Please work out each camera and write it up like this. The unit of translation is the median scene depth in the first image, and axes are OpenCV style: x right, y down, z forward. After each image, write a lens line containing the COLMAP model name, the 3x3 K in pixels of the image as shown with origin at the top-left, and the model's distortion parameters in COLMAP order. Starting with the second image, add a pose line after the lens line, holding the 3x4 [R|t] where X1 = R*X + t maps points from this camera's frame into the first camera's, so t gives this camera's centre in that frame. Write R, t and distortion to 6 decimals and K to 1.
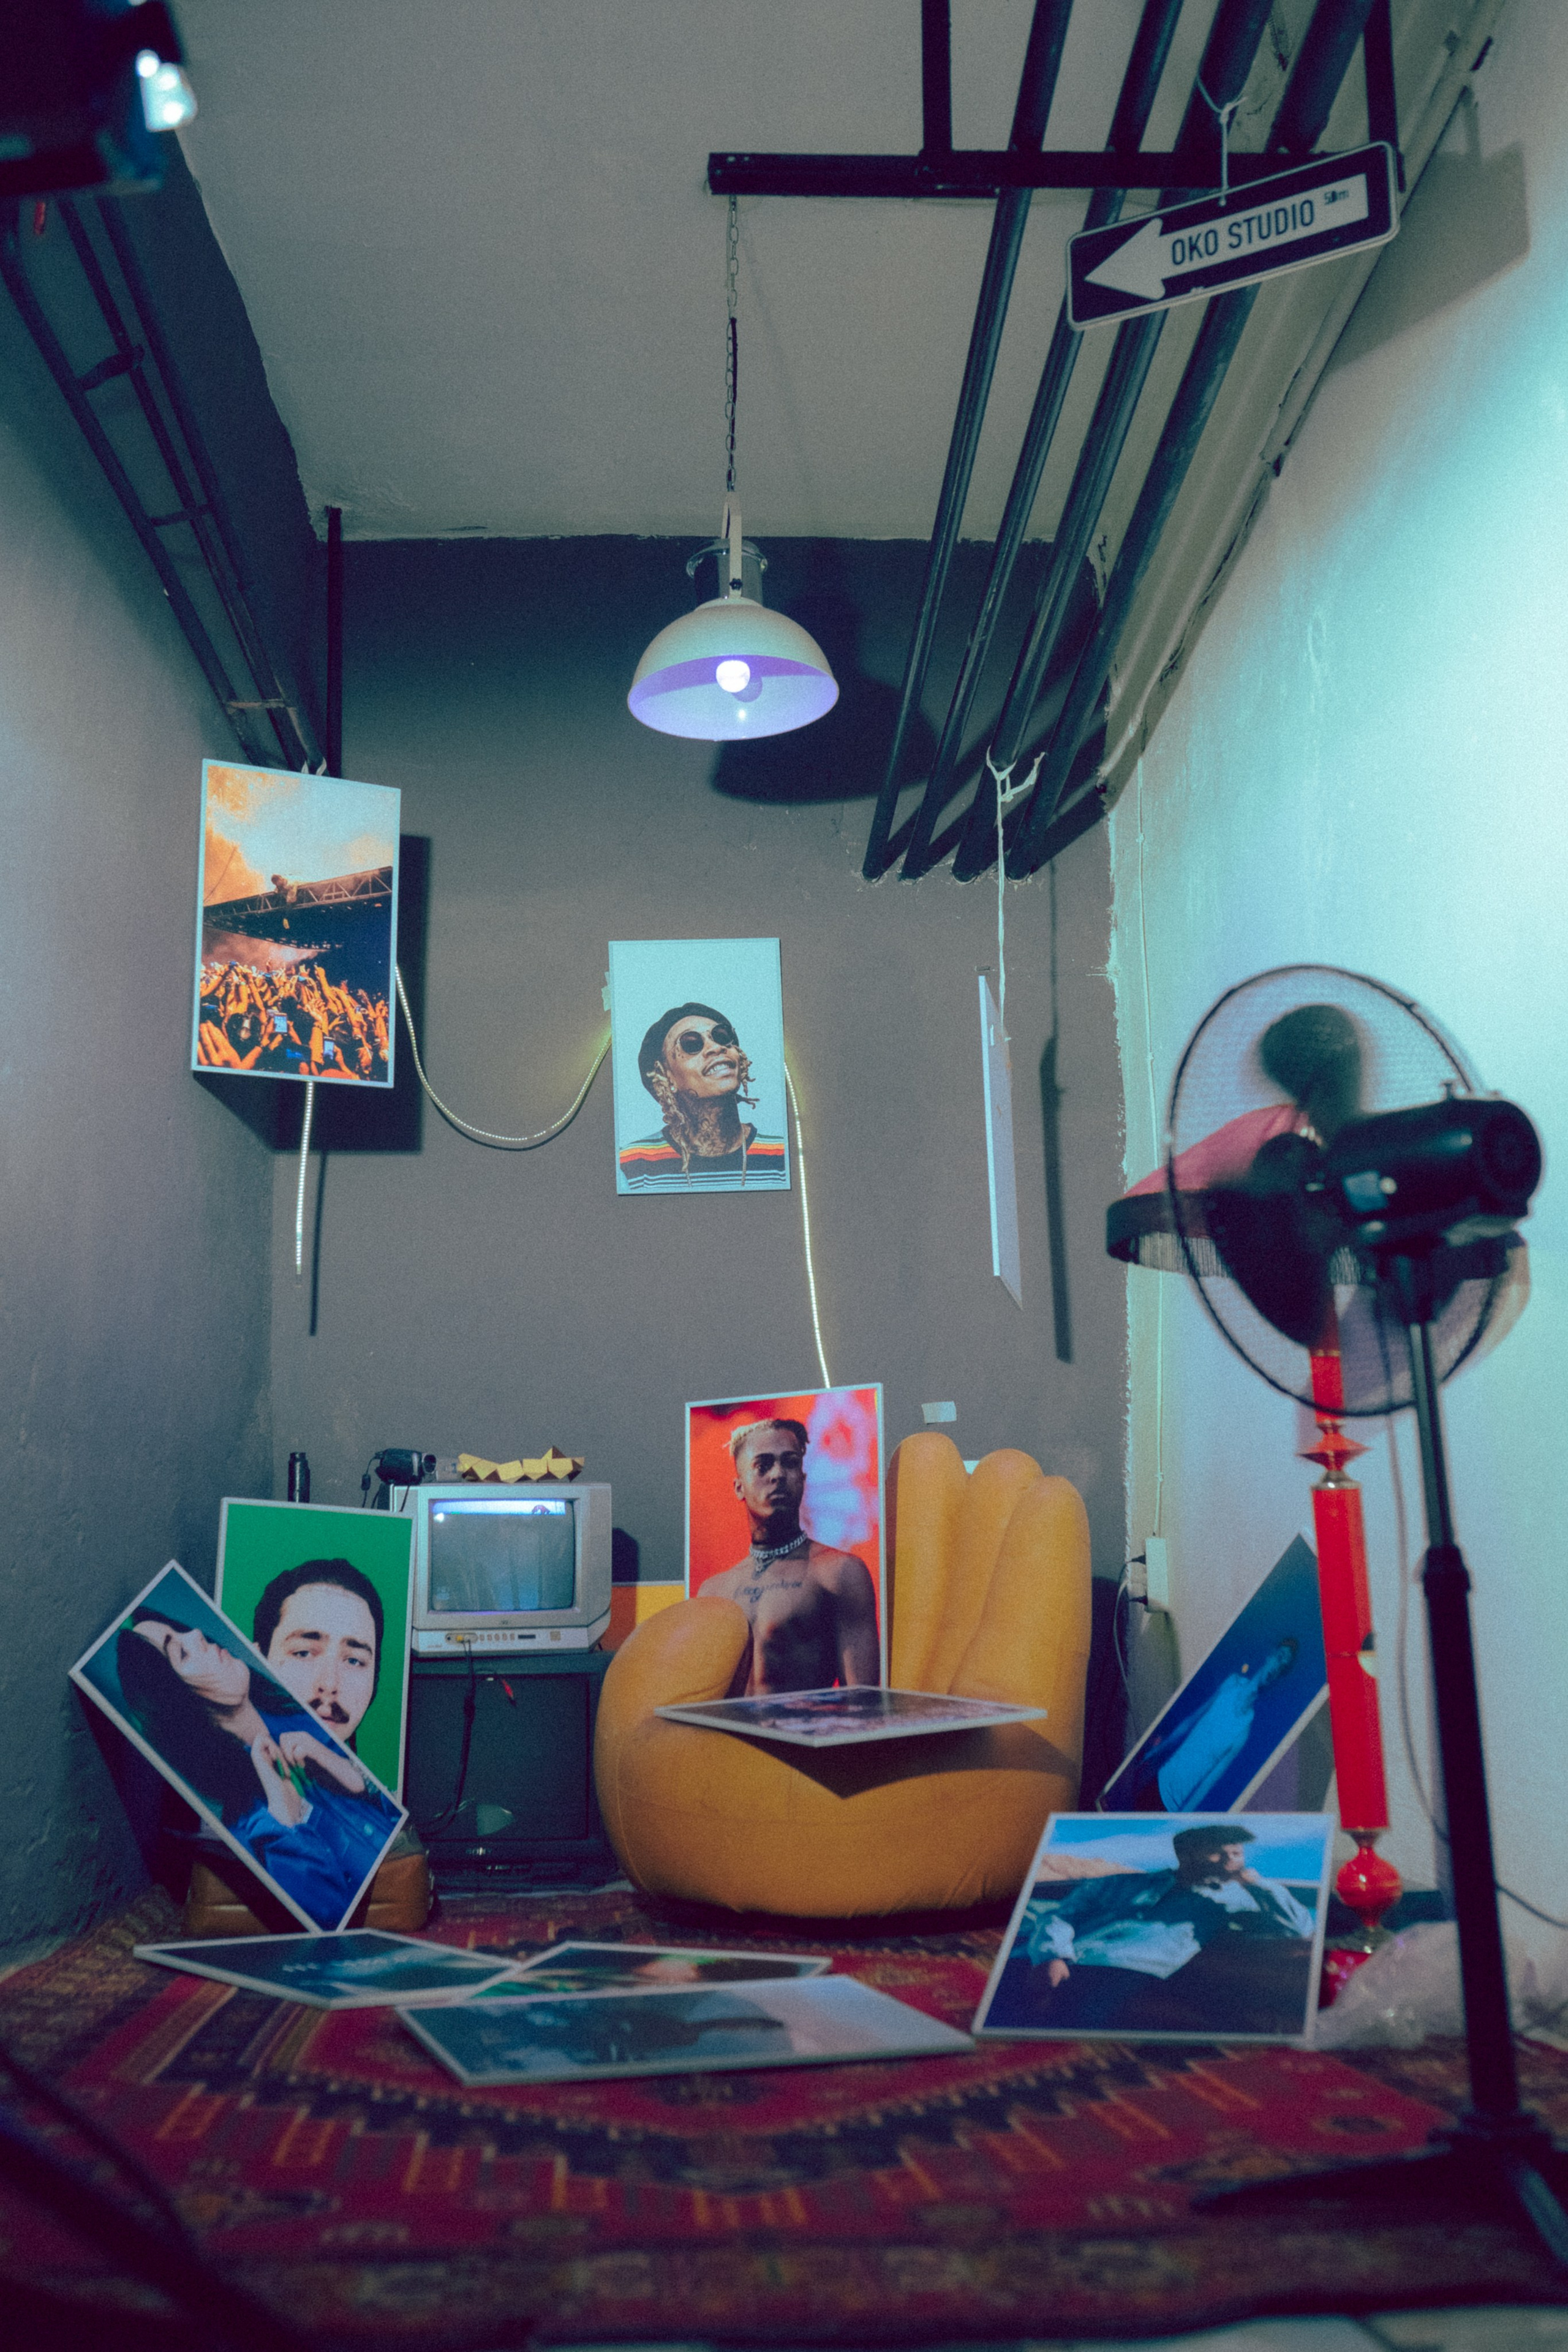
lens RADIAL K [[2417.6, 0, 783.2], [0, 2417.6, 1180.5], [0, 0, 1]] dist [-0.086172, 0.012119]
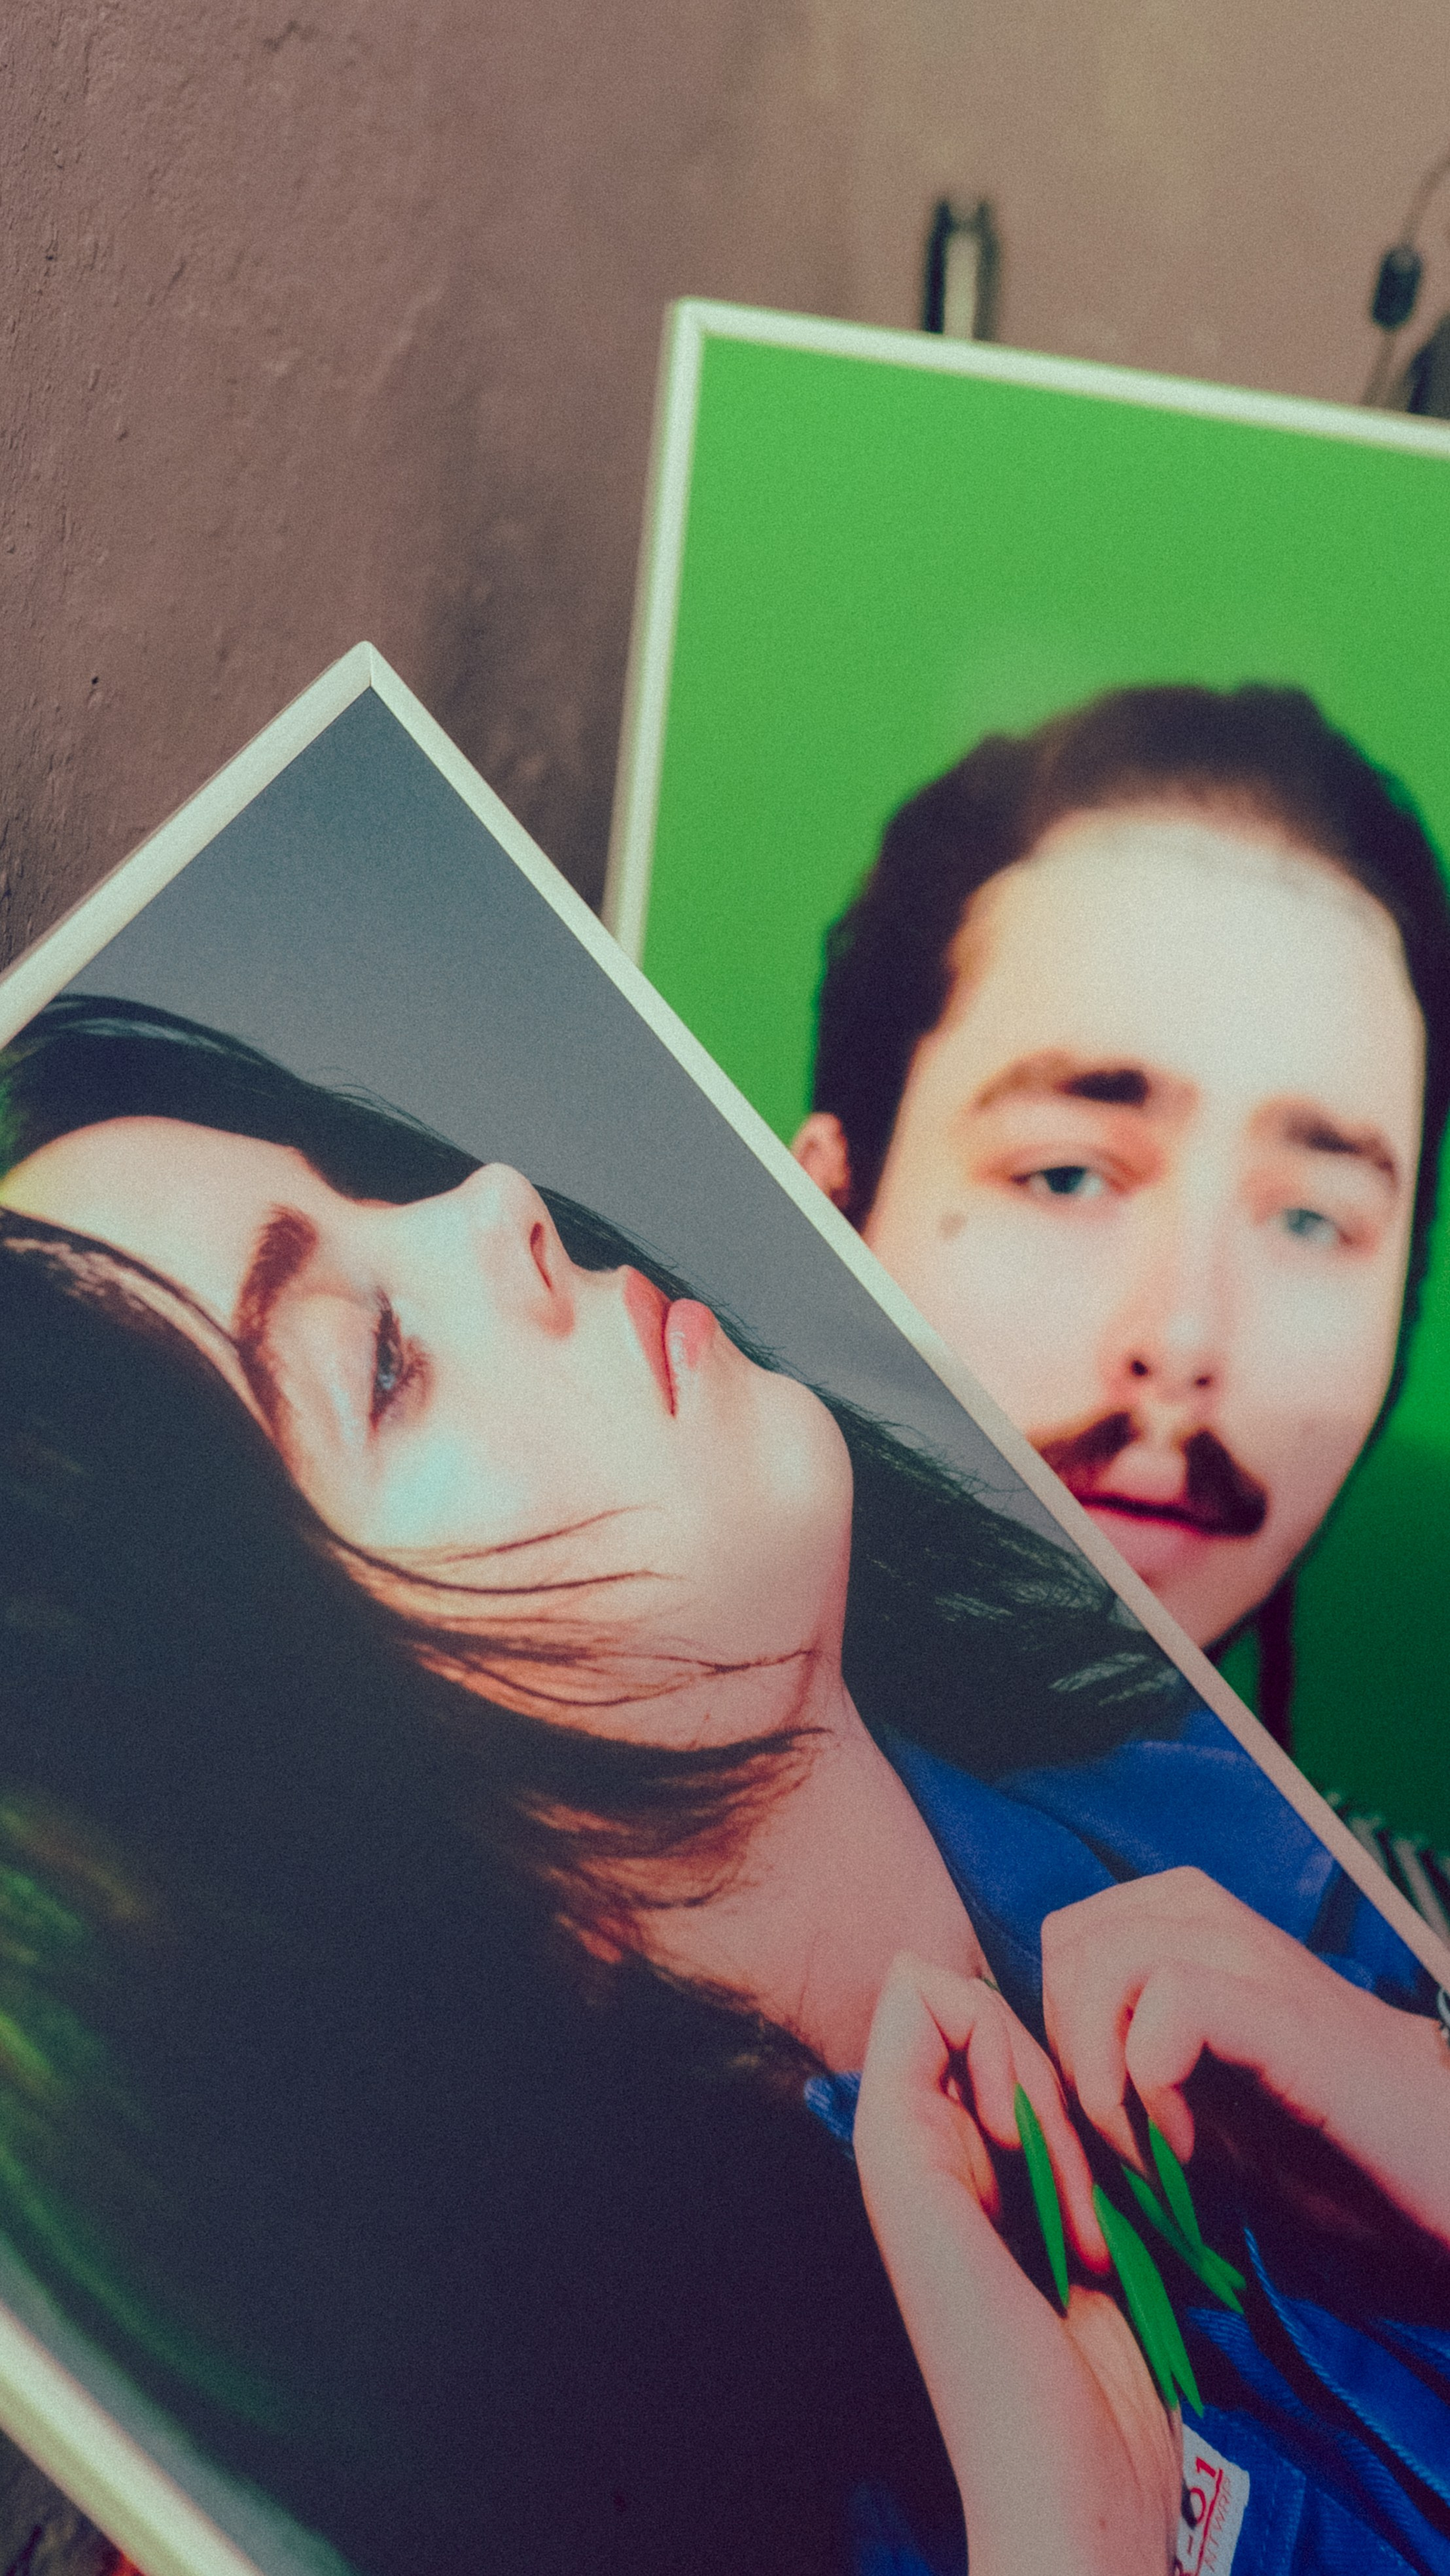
lens RADIAL K [[3795.4, 0, 725.0], [0, 3795.4, 1288.0], [0, 0, 1]] dist [0.003703, 0.045318]
pose [[0.979131, 0.105158, -0.173908, -0.173032], [-0.043901, 0.944962, 0.324222, 0.109715], [0.198431, -0.309821, 0.929858, 0.714803]]
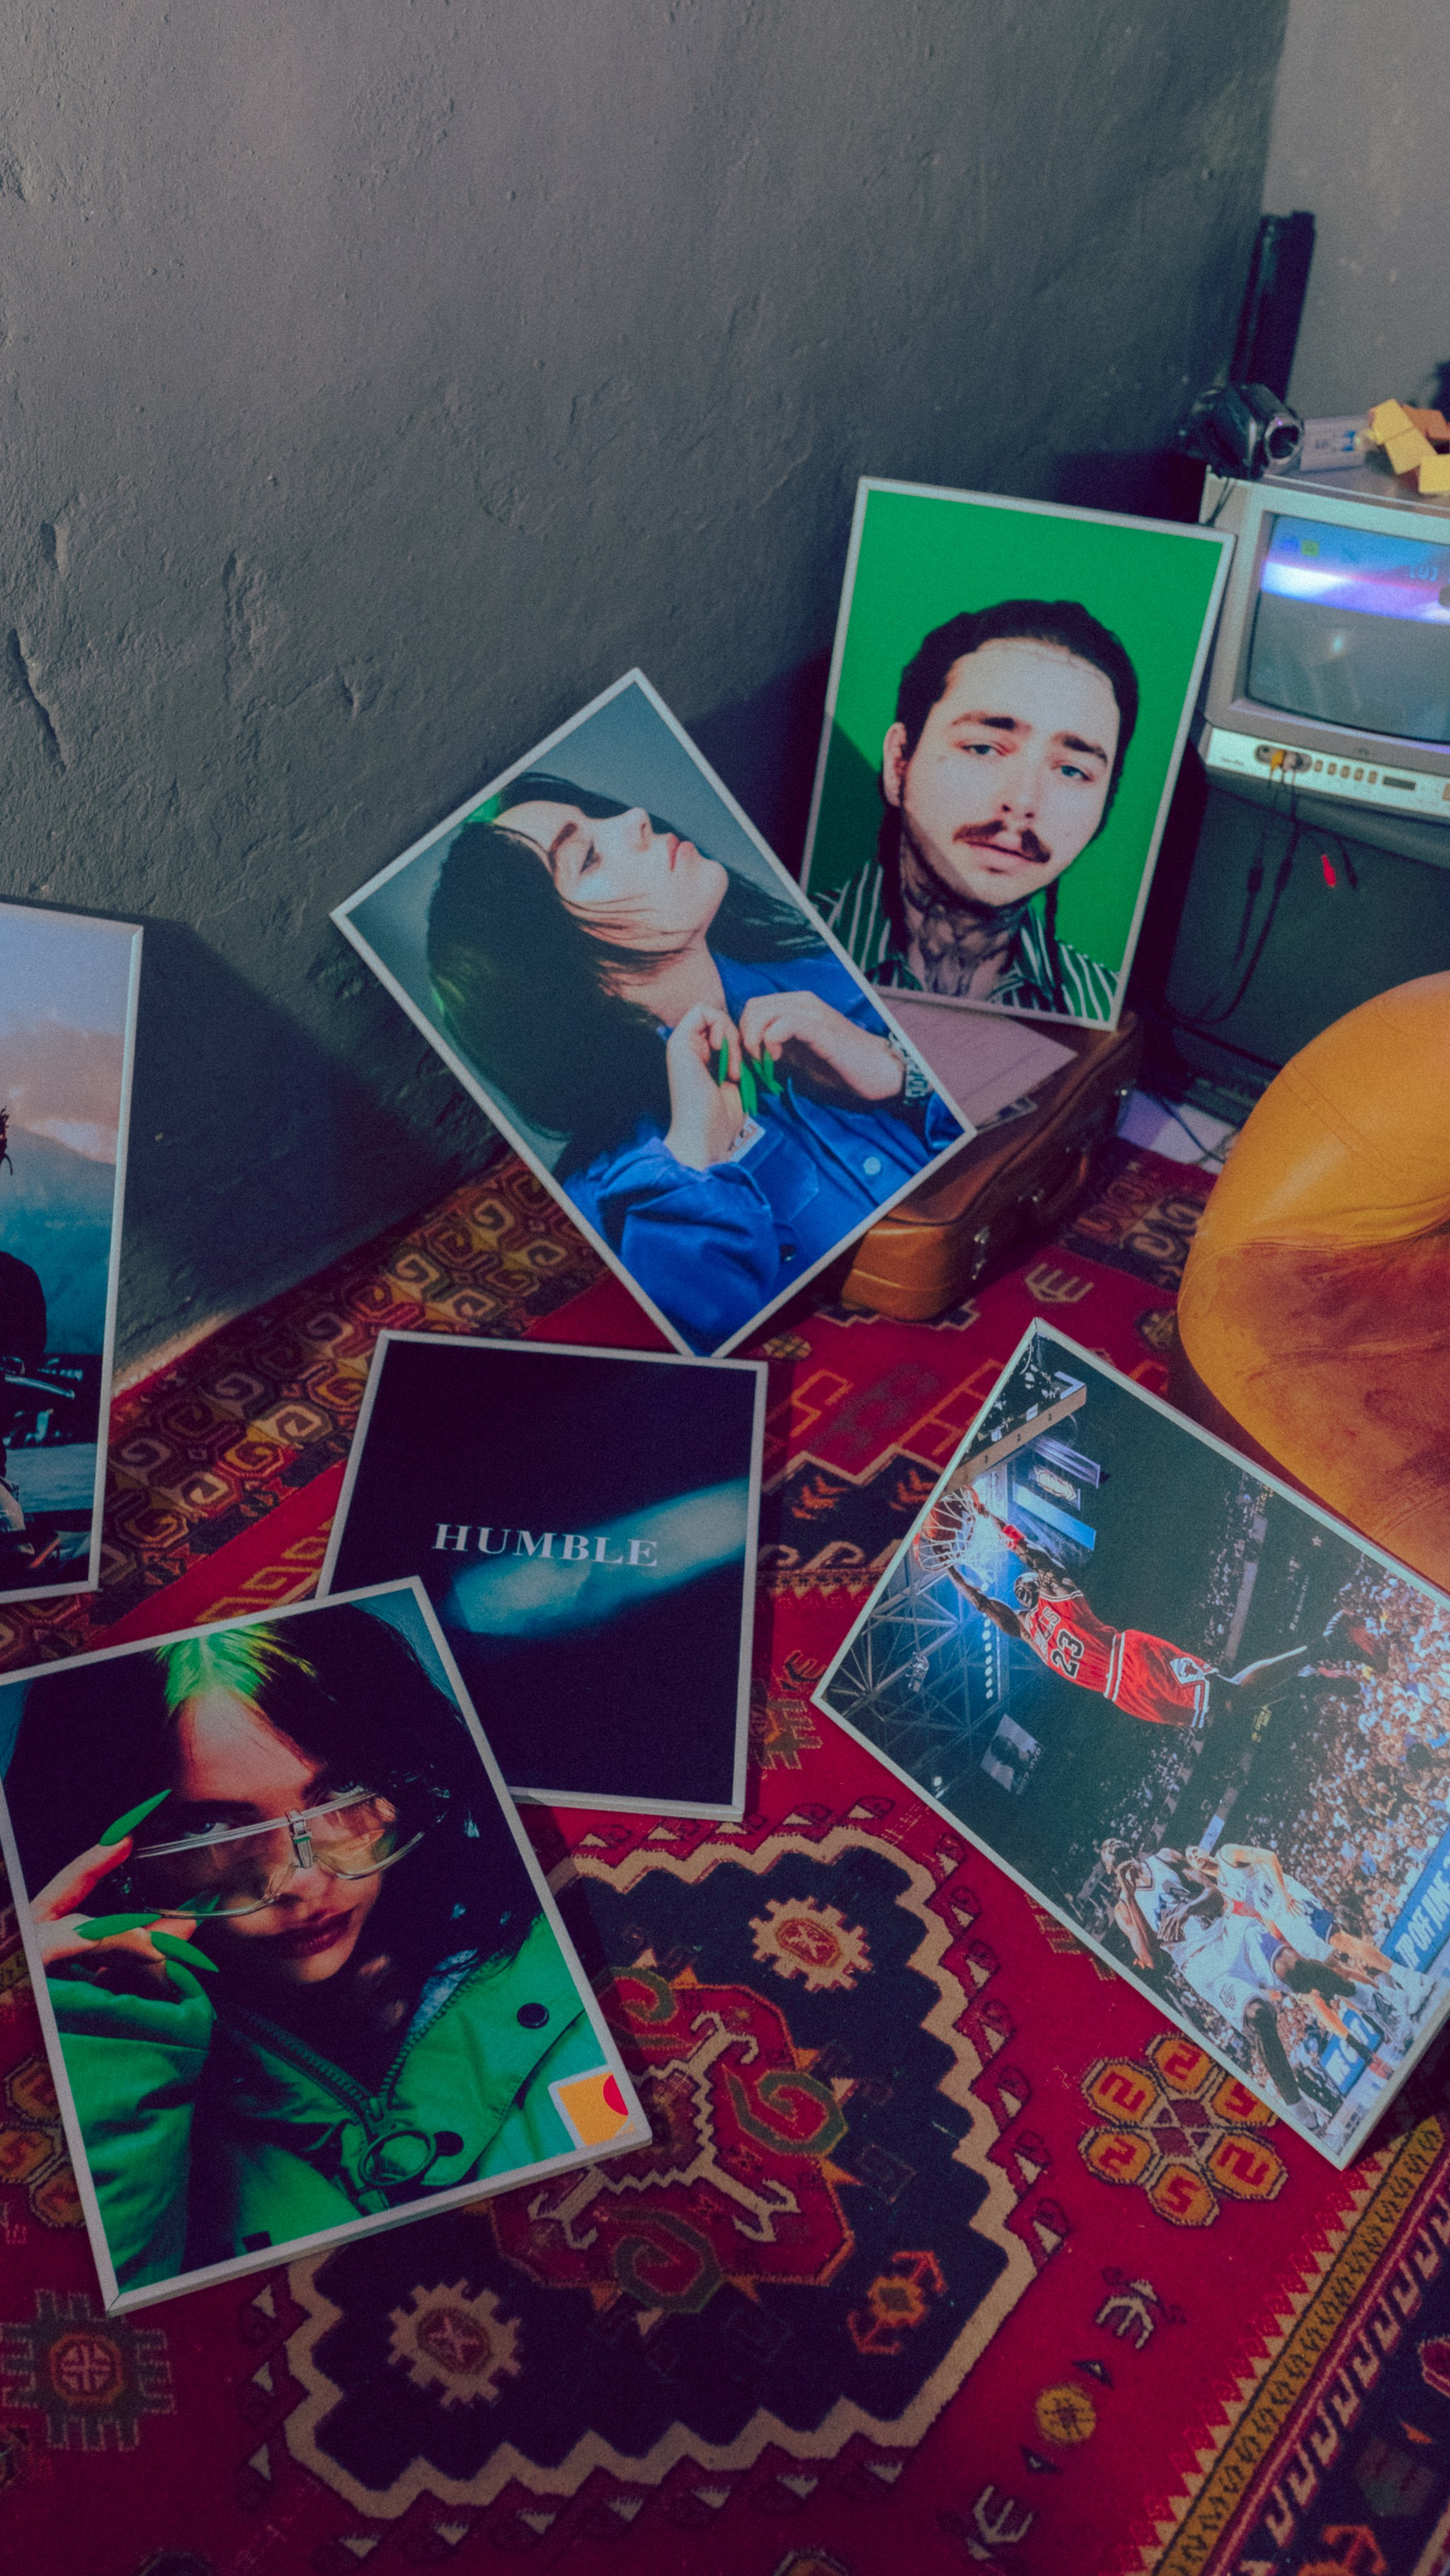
lens RADIAL K [[2521.7, 0, 725.0], [0, 2521.7, 1288.0], [0, 0, 1]] dist [-0.003314, 0.013750]
pose [[0.738468, 0.442694, -0.508613, 0.132599], [0.059555, 0.708526, 0.703167, -0.154155], [0.671653, -0.549557, 0.496859, 0.569398]]
